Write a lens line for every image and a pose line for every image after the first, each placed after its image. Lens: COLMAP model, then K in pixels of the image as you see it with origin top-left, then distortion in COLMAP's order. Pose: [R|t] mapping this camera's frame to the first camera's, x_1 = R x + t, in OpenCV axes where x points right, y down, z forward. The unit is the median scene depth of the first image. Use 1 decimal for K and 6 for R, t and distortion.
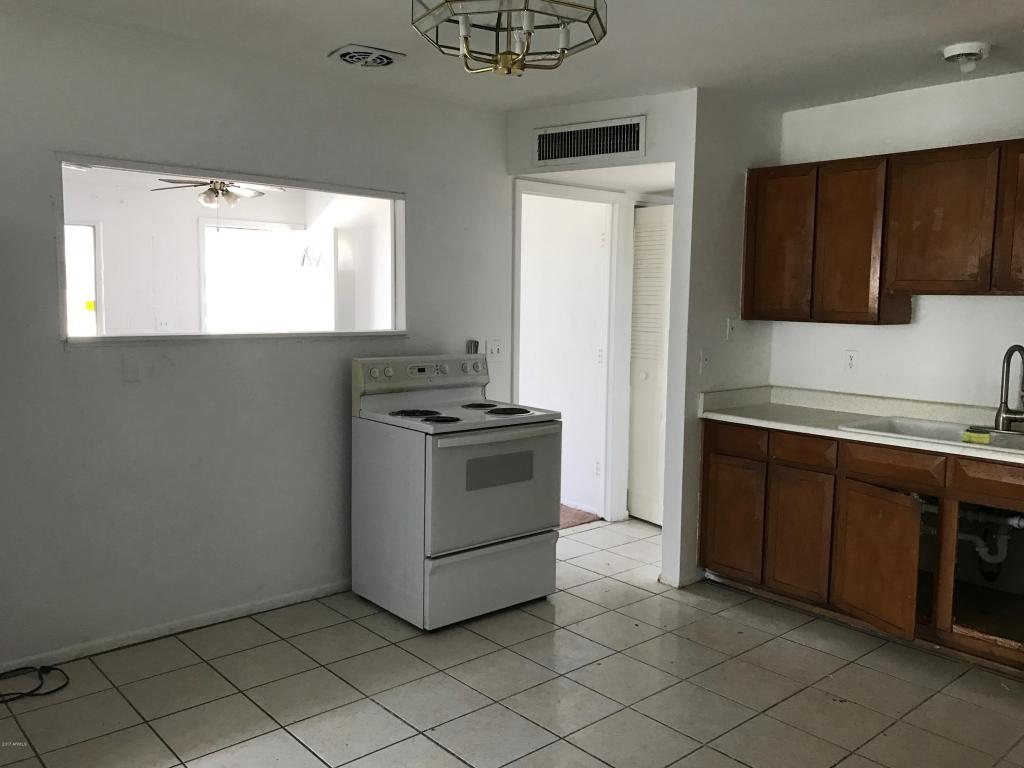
lens RADIAL K [[843.2, 0, 512.0], [0, 843.2, 384.0], [0, 0, 1]] dist [0.004056, 0.005765]
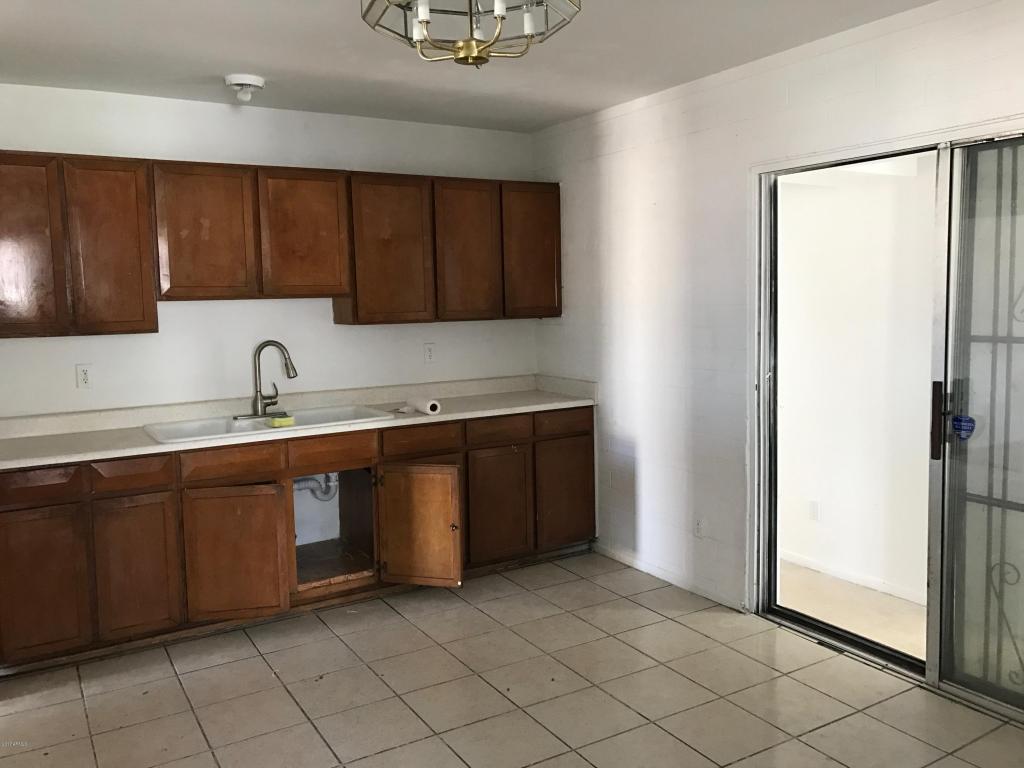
lens RADIAL K [[843.2, 0, 512.0], [0, 843.2, 384.0], [0, 0, 1]] dist [0.004056, 0.005765]
pose [[0.180451, -0.126042, 0.975475, -0.477723], [0.128271, 0.986301, 0.103712, -0.062721], [-0.975184, 0.106410, 0.194146, 0.431673]]
